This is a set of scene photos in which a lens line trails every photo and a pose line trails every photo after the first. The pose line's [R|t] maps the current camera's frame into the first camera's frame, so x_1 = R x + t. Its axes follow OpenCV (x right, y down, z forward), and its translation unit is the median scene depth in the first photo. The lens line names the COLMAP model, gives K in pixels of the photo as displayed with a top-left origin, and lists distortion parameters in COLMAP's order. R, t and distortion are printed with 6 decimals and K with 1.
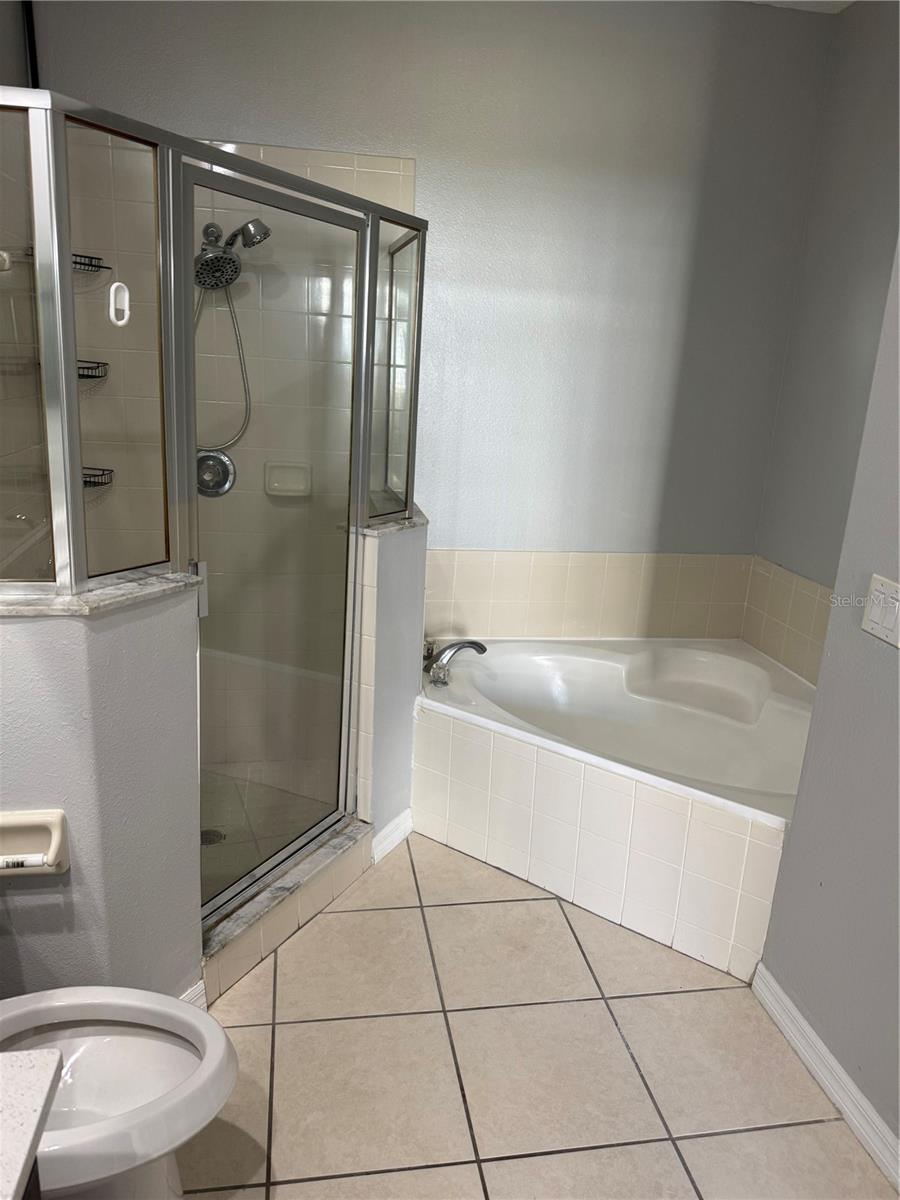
lens RADIAL K [[858.2, 0, 450.2], [0, 858.2, 581.4], [0, 0, 1]] dist [0.010941, 0.002052]
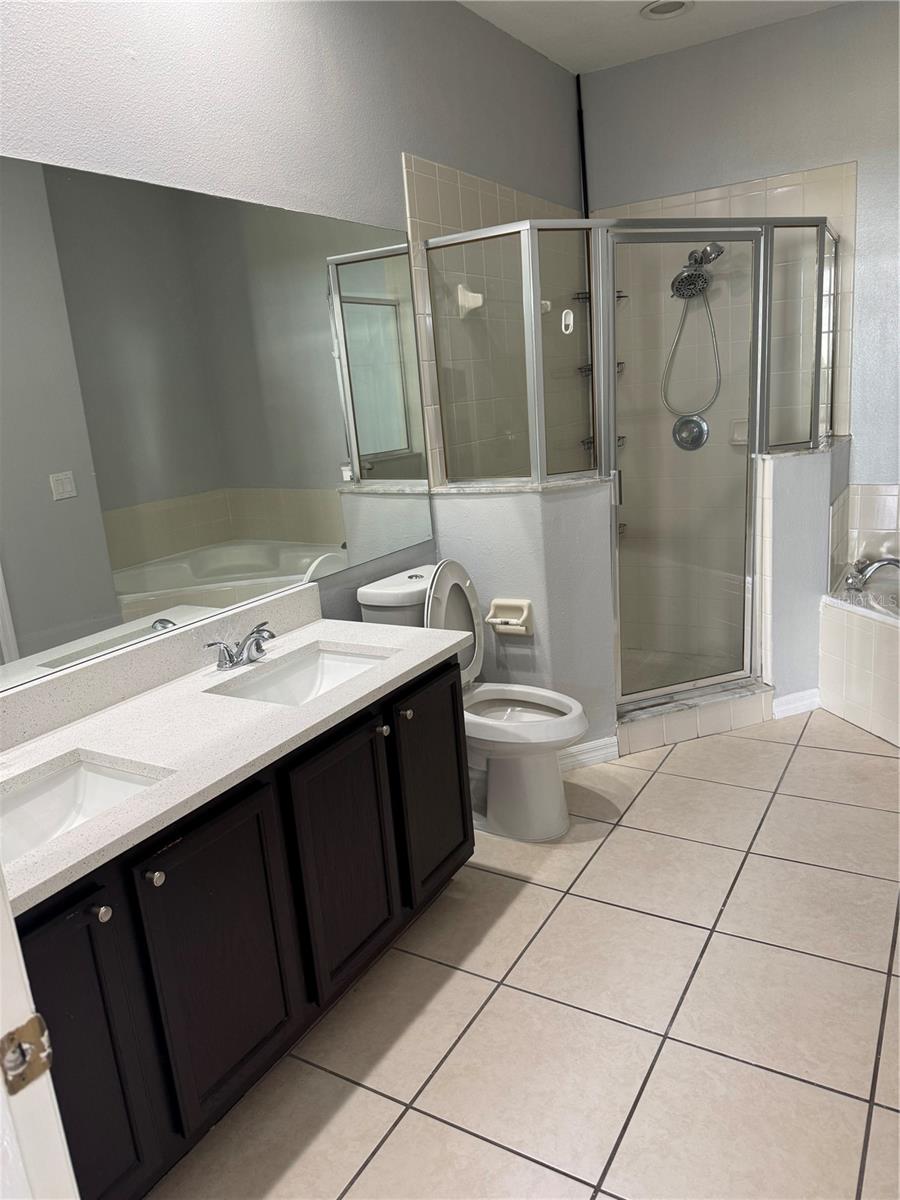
lens RADIAL K [[858.2, 0, 450.2], [0, 858.2, 581.4], [0, 0, 1]] dist [0.010941, 0.002052]
pose [[0.756490, 0.037600, -0.652923, 0.609123], [-0.044754, 0.998982, 0.005677, 0.216519], [0.652472, 0.024926, 0.757403, -0.499028]]
